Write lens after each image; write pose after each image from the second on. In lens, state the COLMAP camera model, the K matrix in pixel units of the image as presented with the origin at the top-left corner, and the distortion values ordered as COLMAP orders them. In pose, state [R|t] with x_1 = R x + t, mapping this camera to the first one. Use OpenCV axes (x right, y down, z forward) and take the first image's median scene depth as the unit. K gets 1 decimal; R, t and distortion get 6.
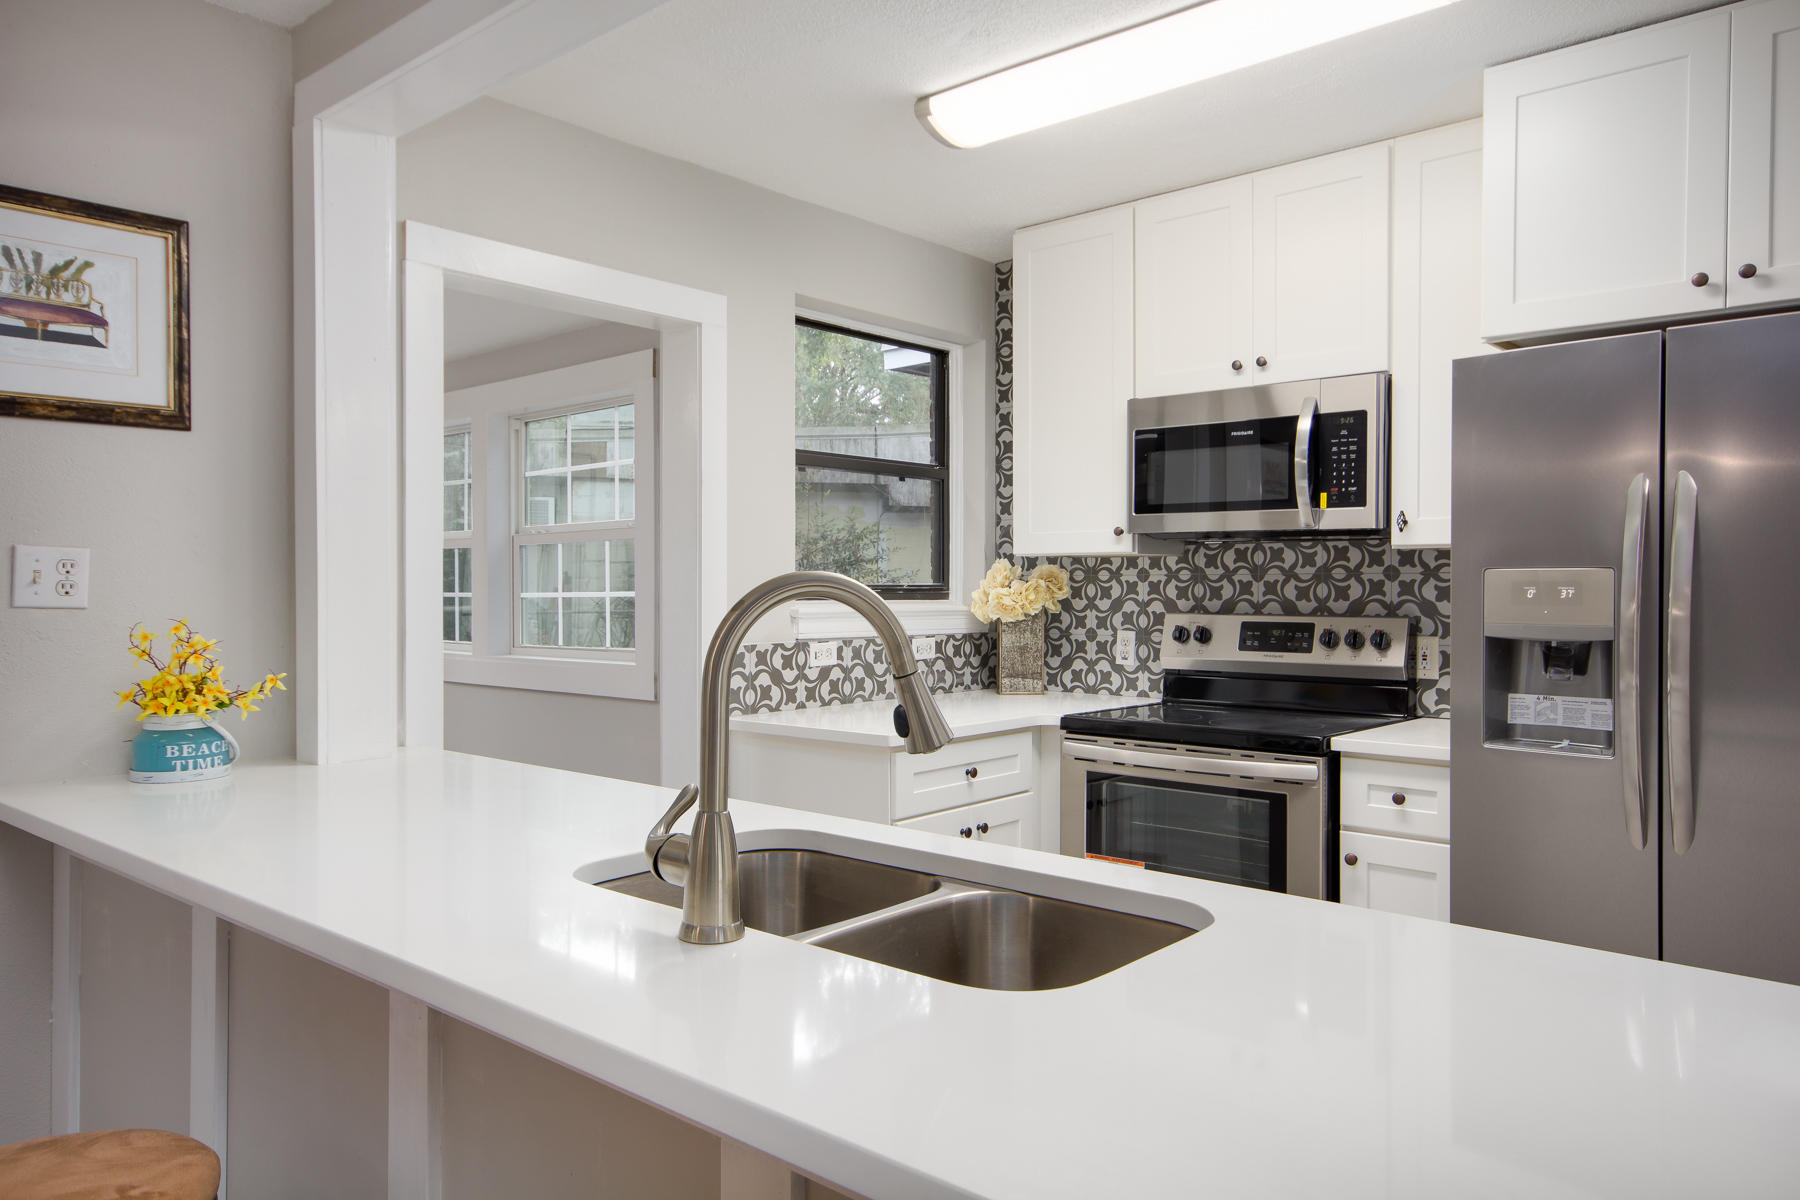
lens RADIAL K [[1228.2, 0, 901.4], [0, 1228.2, 584.4], [0, 0, 1]] dist [0.037650, 0.002497]
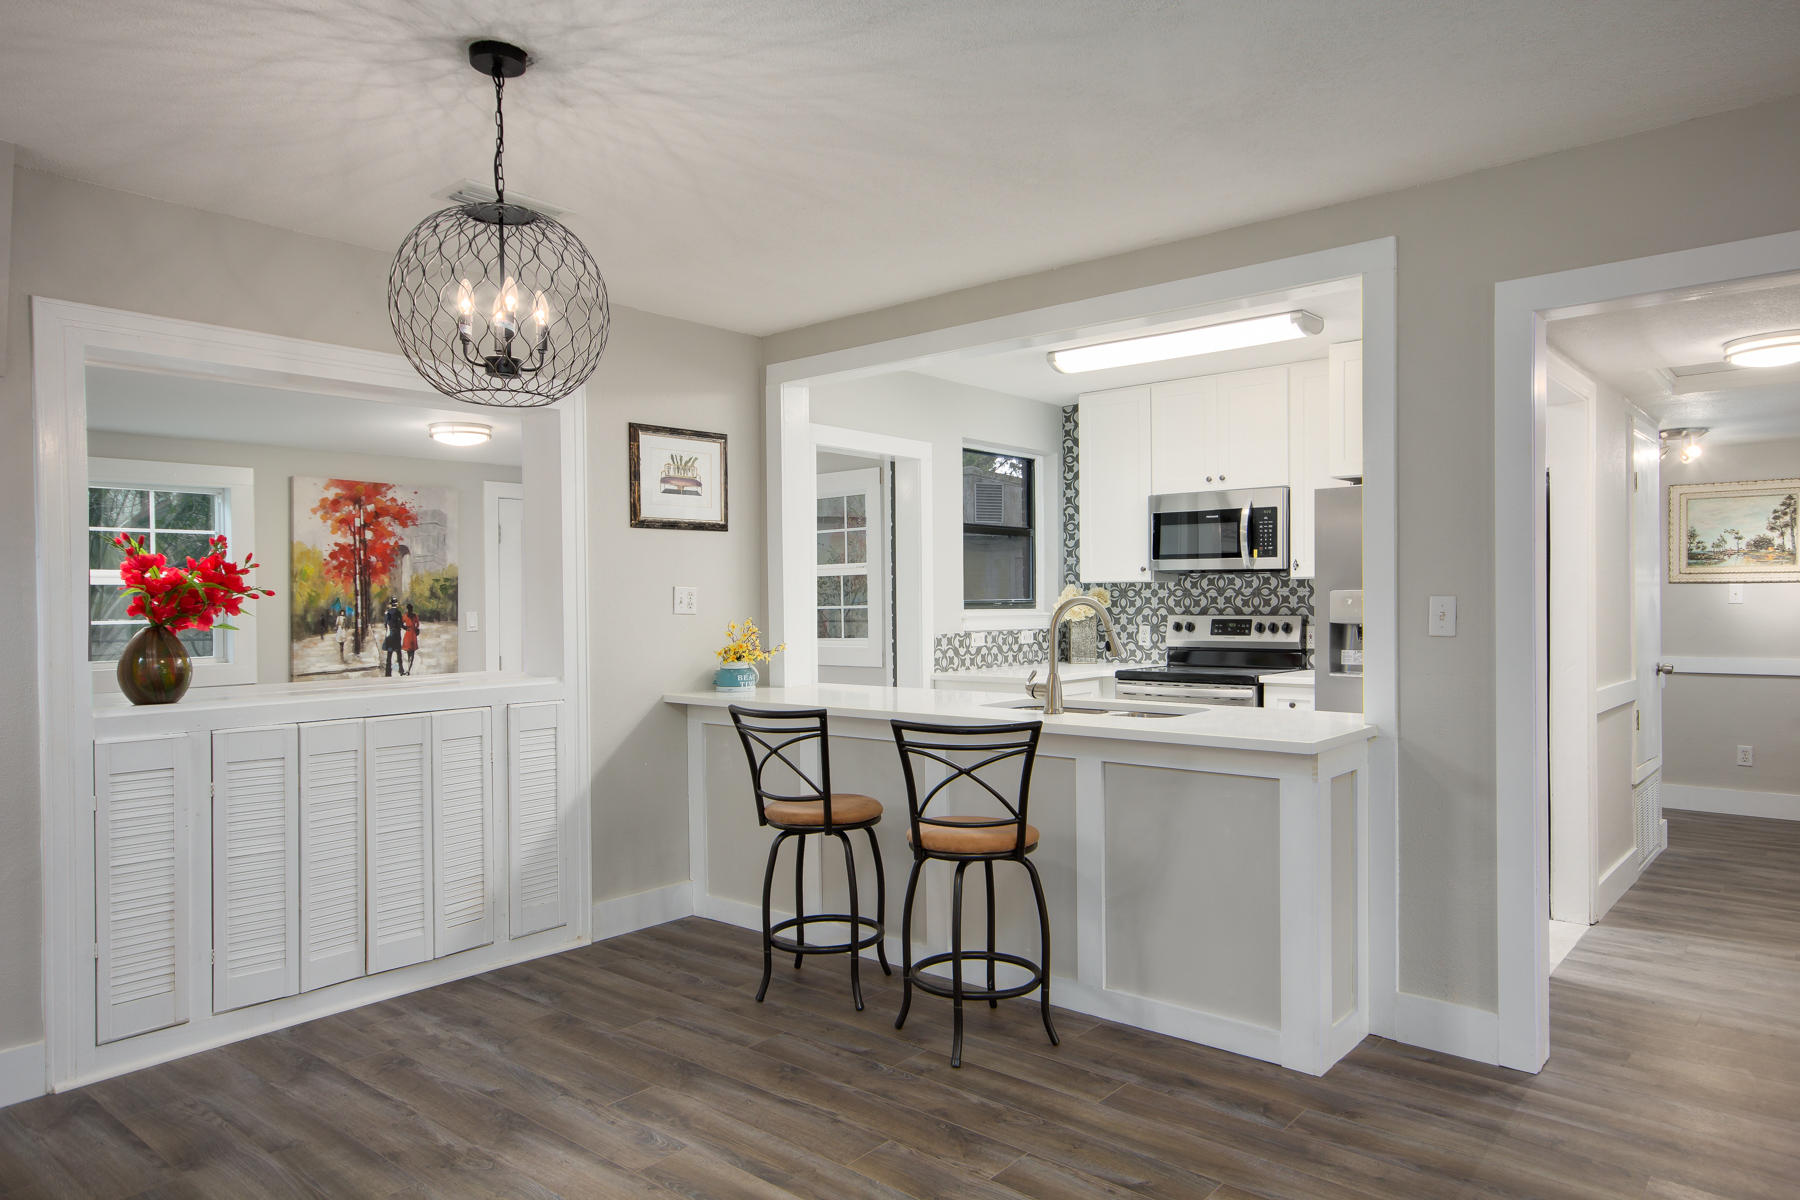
lens RADIAL K [[1133.4, 0, 905.7], [0, 1133.4, 607.2], [0, 0, 1]] dist [0.005647, 0.001431]
pose [[0.999816, -0.008503, 0.017204, -0.197786], [0.008376, 0.999937, 0.007447, -0.002969], [-0.017266, -0.007301, 0.999824, -0.641796]]
